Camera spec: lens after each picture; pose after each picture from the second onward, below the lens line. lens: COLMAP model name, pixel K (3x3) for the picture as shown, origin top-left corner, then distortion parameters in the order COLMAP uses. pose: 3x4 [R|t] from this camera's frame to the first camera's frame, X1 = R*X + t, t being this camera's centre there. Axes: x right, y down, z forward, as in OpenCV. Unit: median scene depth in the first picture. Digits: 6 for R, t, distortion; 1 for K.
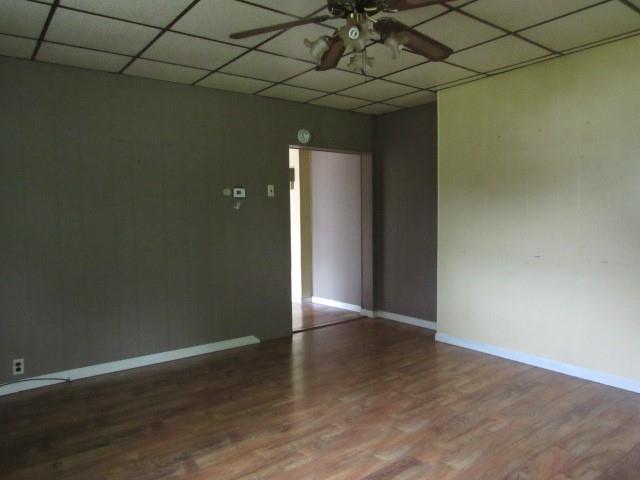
lens RADIAL K [[452.5, 0, 320.0], [0, 452.5, 240.0], [0, 0, 1]] dist [-0.023252, 0.002986]
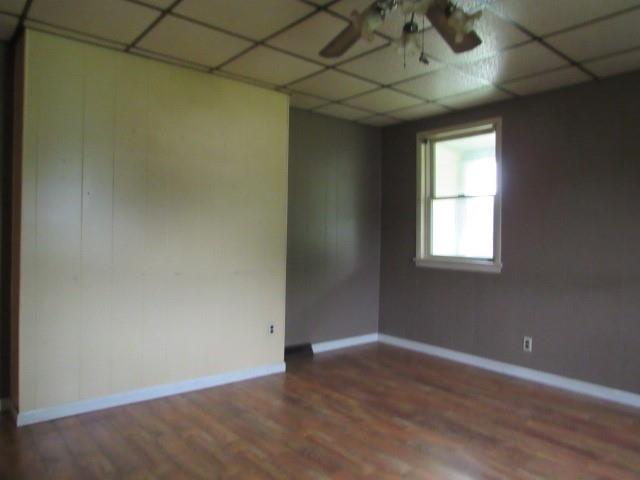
lens RADIAL K [[452.5, 0, 320.0], [0, 452.5, 240.0], [0, 0, 1]] dist [-0.023252, 0.002986]
pose [[-0.029792, -0.004279, 0.999547, -0.491209], [0.028812, 0.999572, 0.005137, -0.031802], [-0.999141, 0.028952, -0.029656, 0.803471]]
